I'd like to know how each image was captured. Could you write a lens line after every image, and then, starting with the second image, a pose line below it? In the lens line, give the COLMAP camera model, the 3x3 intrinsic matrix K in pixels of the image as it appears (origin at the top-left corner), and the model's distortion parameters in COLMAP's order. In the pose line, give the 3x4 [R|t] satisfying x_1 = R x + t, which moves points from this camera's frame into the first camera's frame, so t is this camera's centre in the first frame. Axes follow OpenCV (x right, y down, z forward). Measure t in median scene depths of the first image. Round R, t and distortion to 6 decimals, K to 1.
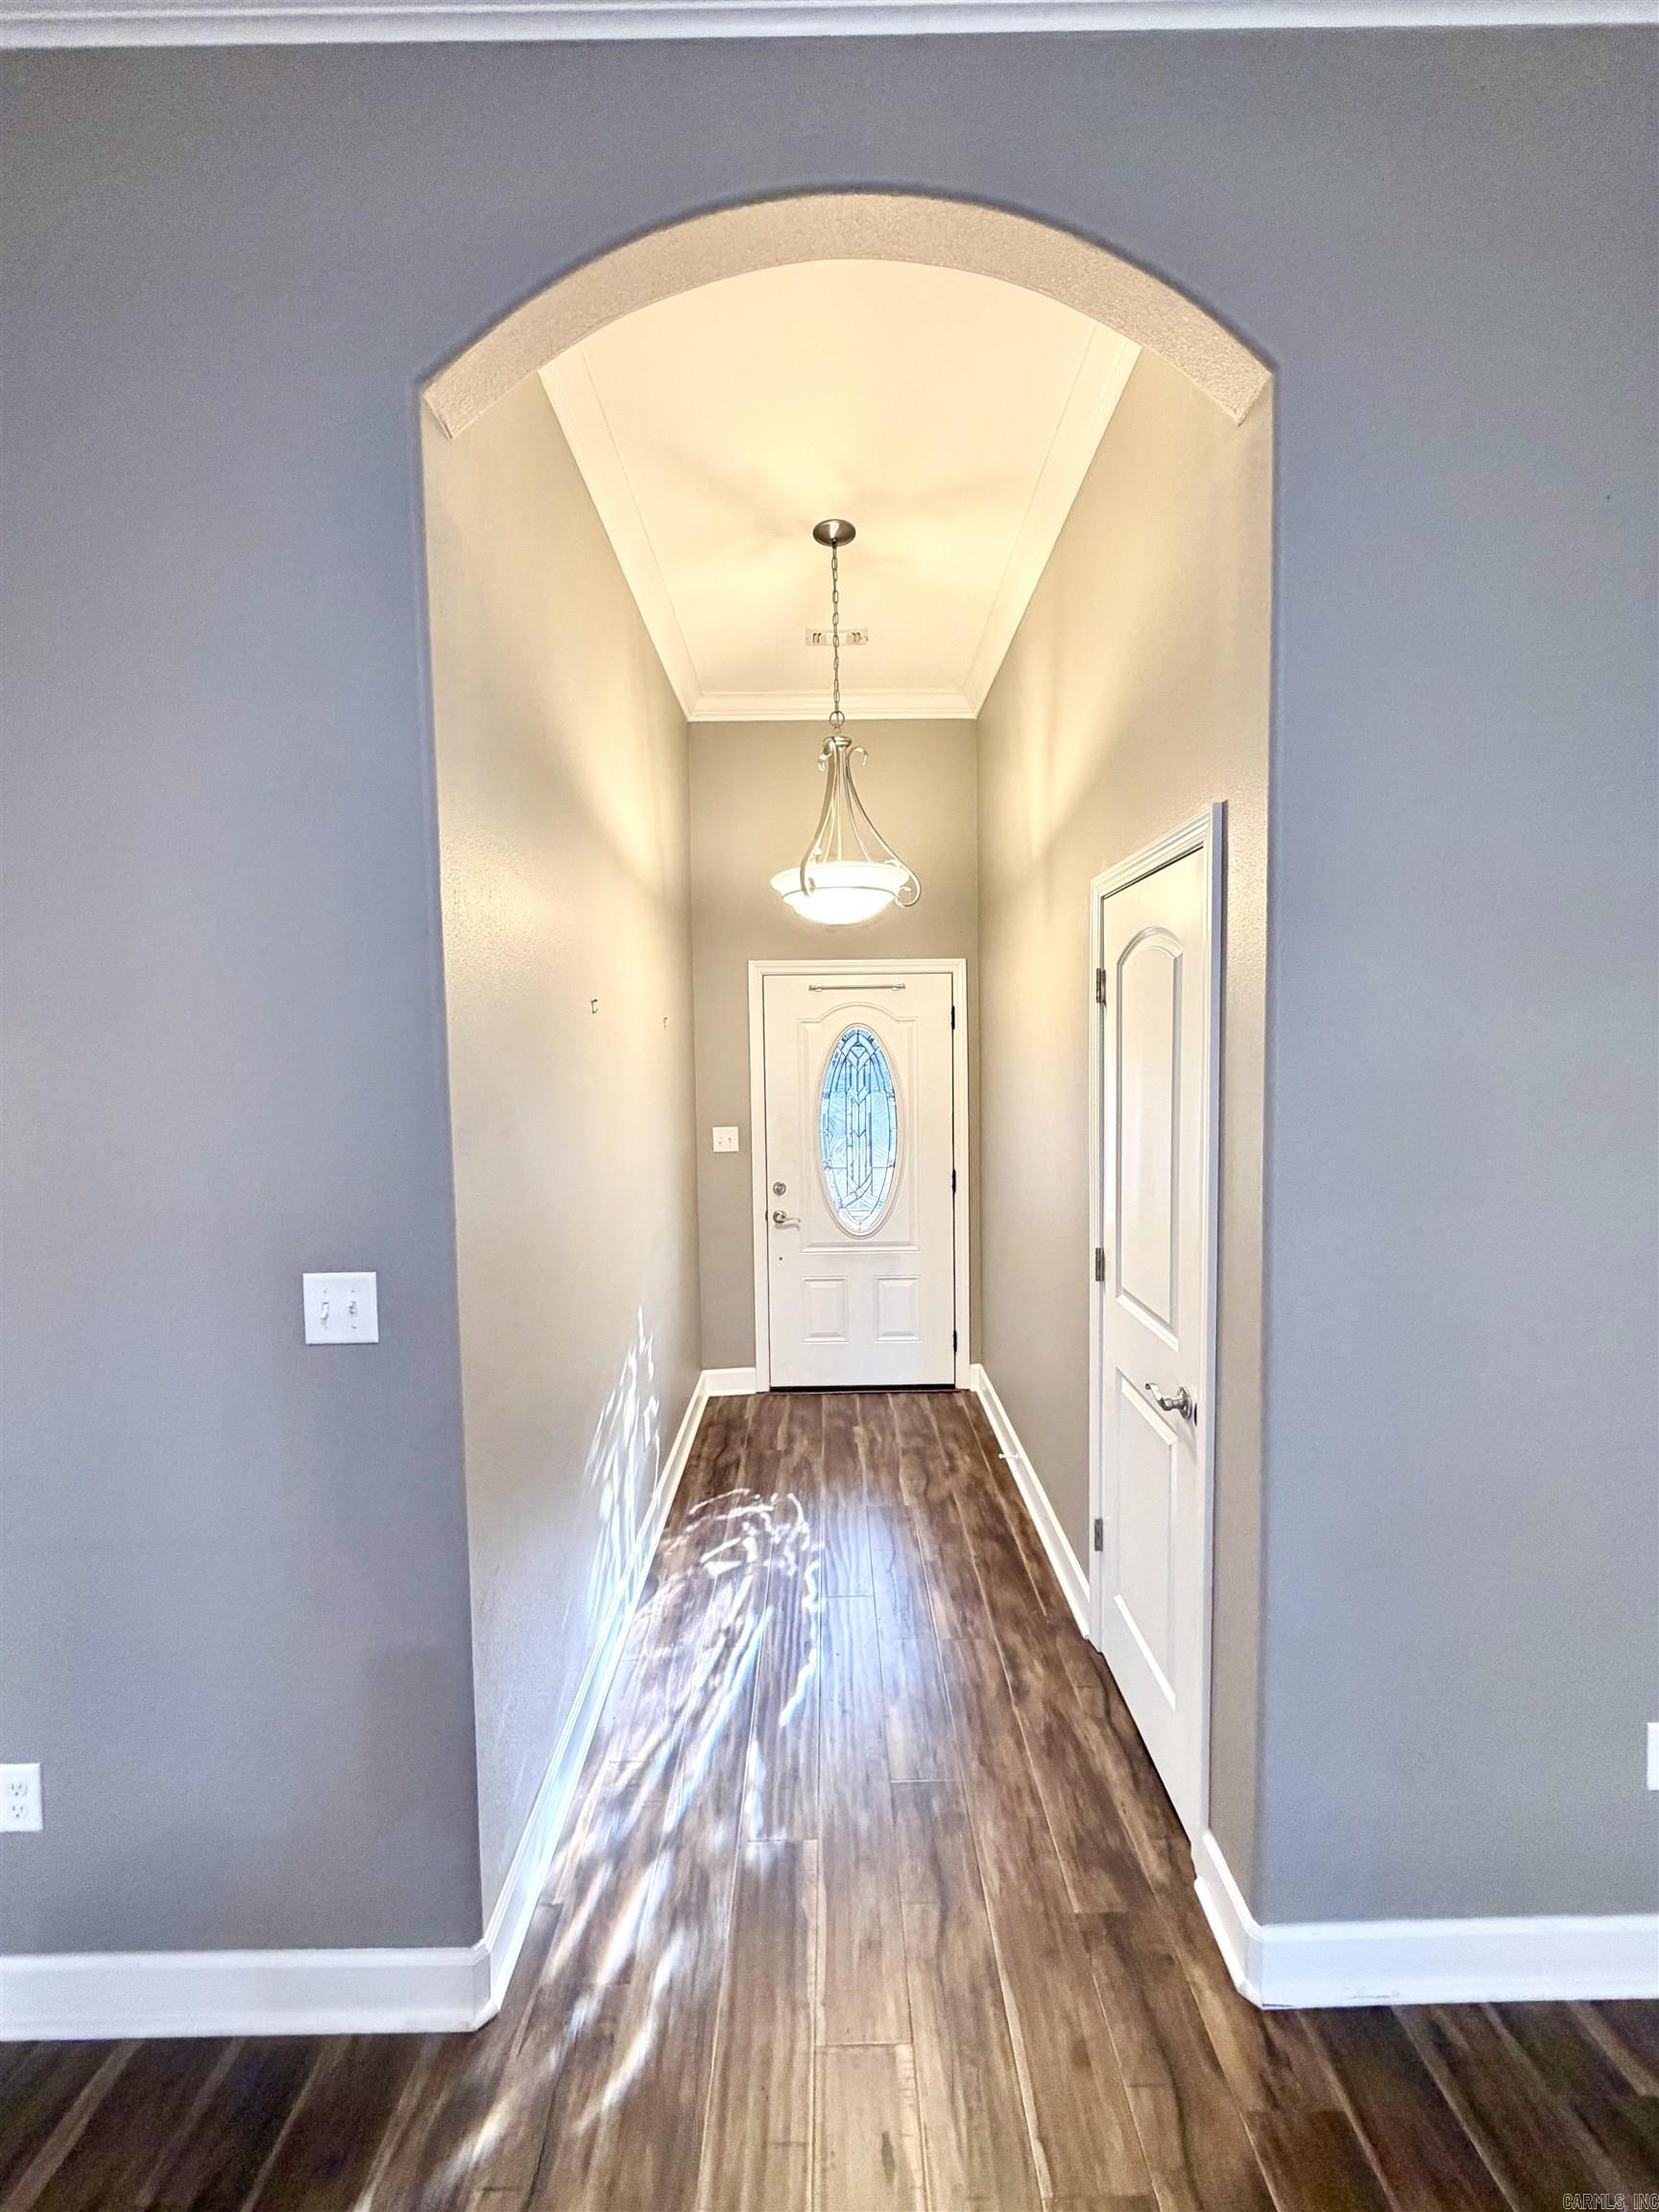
lens RADIAL K [[886.9, 0, 830.3], [0, 886.9, 1100.0], [0, 0, 1]] dist [-0.001838, 0.000054]
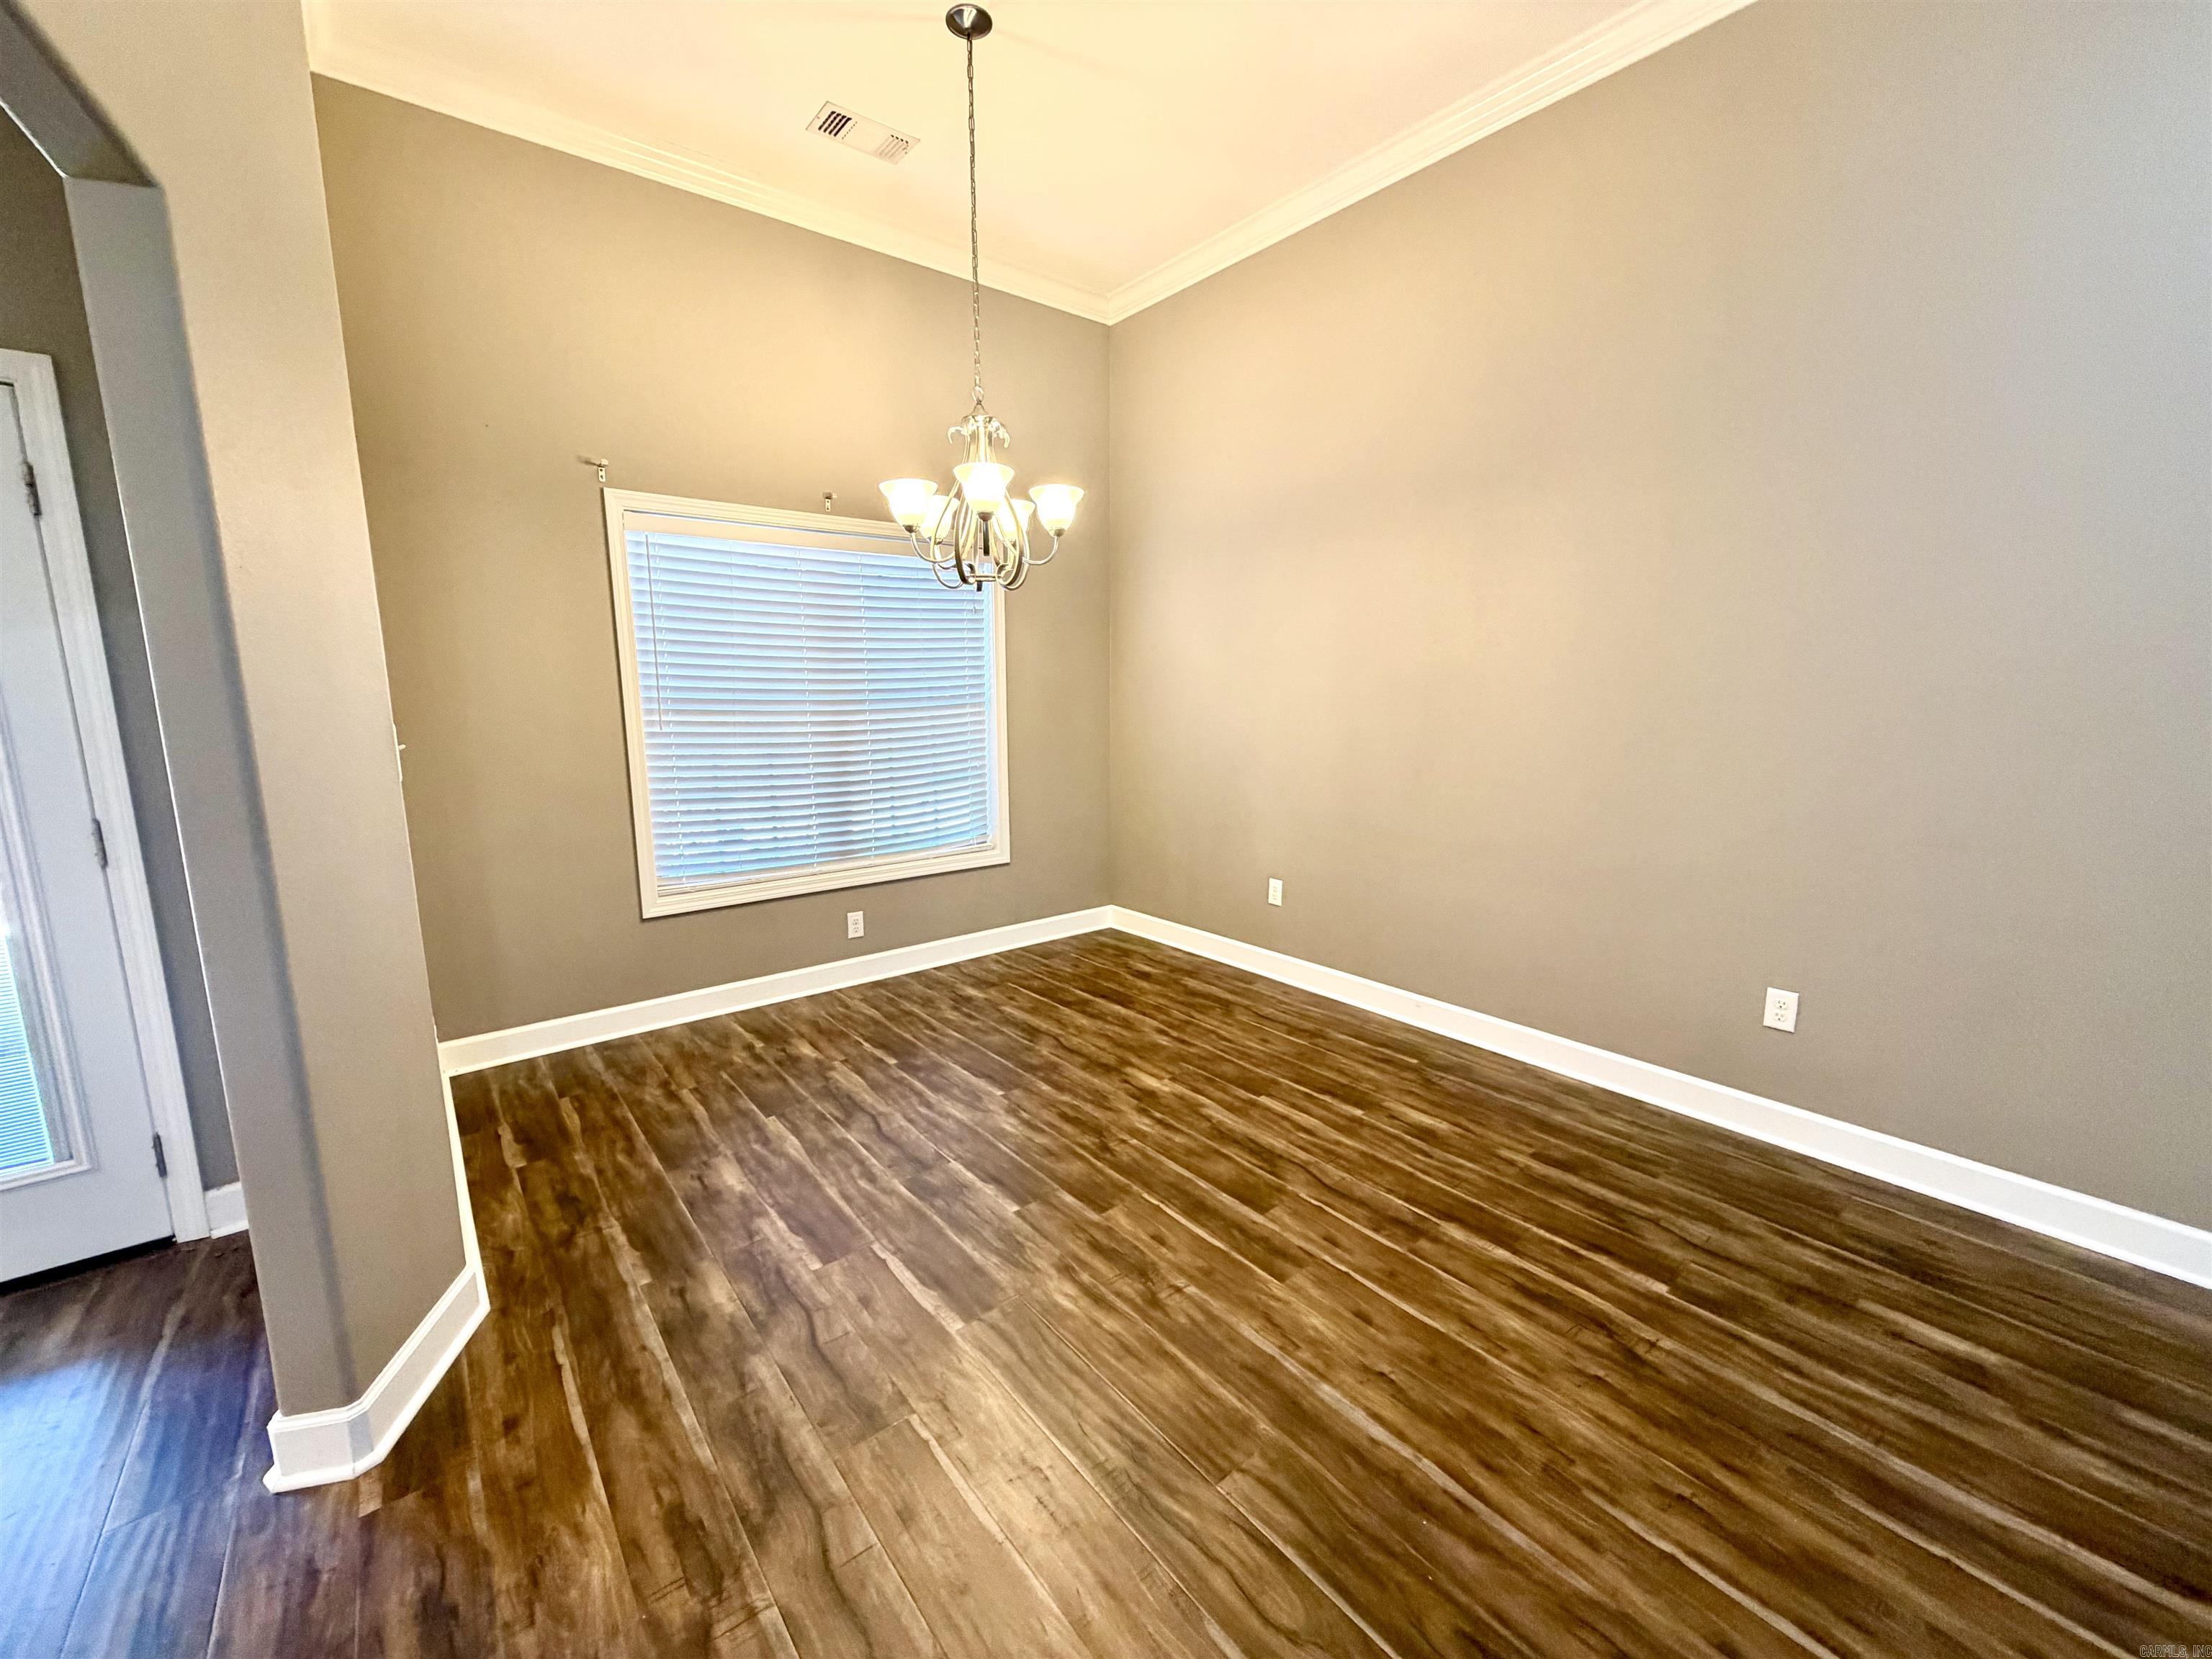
lens RADIAL K [[886.9, 0, 1096.4], [0, 886.9, 825.9], [0, 0, 1]] dist [-0.001838, 0.000054]
pose [[-0.776013, 0.126407, -0.617920, 0.436556], [-0.029813, 0.971264, 0.236130, 0.028445], [0.630012, 0.201662, -0.749945, 1.838832]]
